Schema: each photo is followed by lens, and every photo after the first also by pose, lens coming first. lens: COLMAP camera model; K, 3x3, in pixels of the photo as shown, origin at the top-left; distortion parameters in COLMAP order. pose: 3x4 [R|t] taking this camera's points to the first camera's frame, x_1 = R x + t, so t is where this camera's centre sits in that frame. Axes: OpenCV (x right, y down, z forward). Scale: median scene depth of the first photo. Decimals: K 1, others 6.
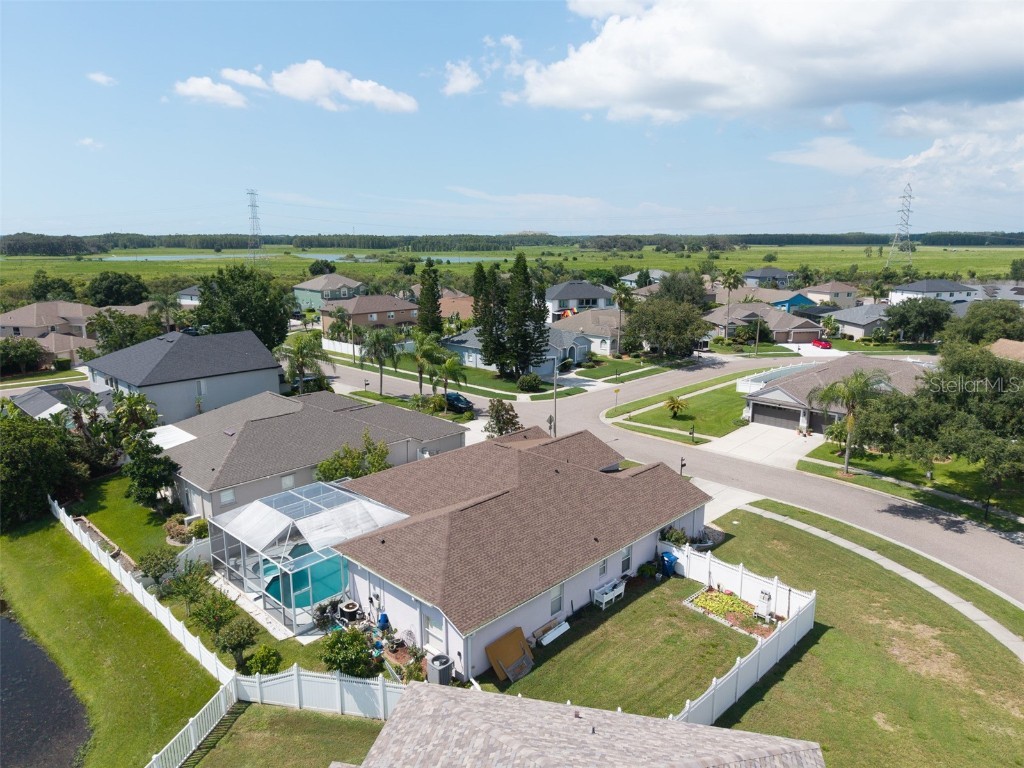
lens RADIAL K [[683.3, 0, 508.4], [0, 683.3, 383.7], [0, 0, 1]] dist [0.036747, -0.046196]
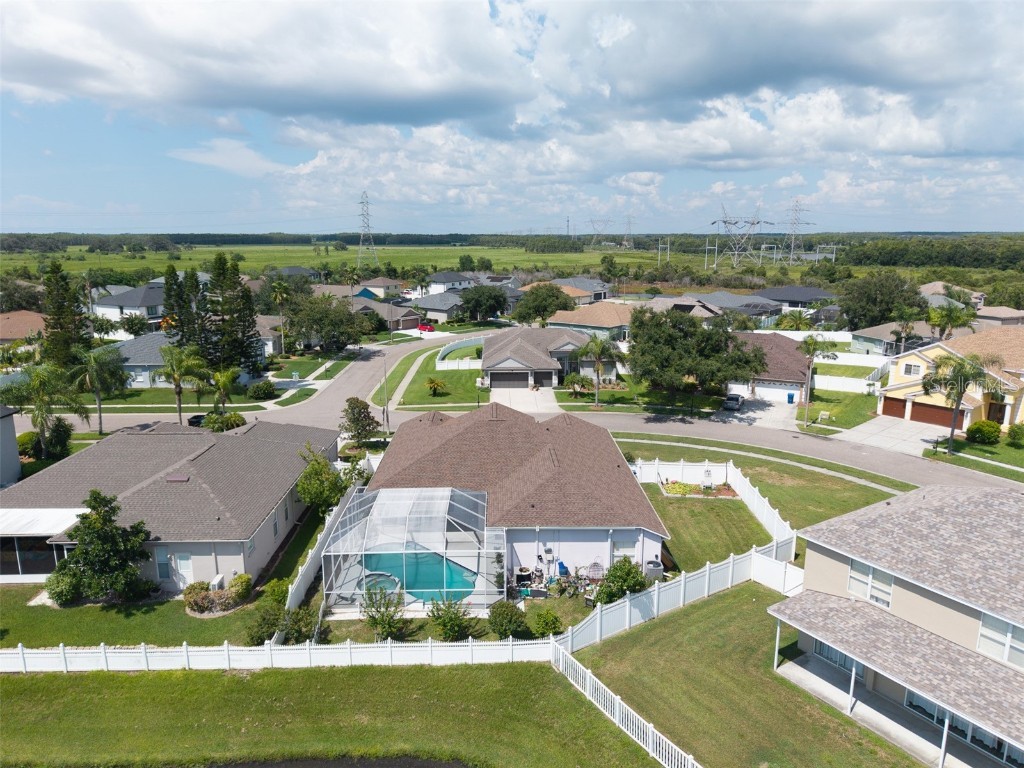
lens RADIAL K [[683.1, 0, 509.0], [0, 683.1, 390.4], [0, 0, 1]] dist [0.011800, 0.001470]
pose [[0.701079, -0.153852, 0.696289, -0.466503], [0.146819, 0.986670, 0.070185, -0.020807], [-0.697806, 0.053023, 0.714322, 0.102982]]
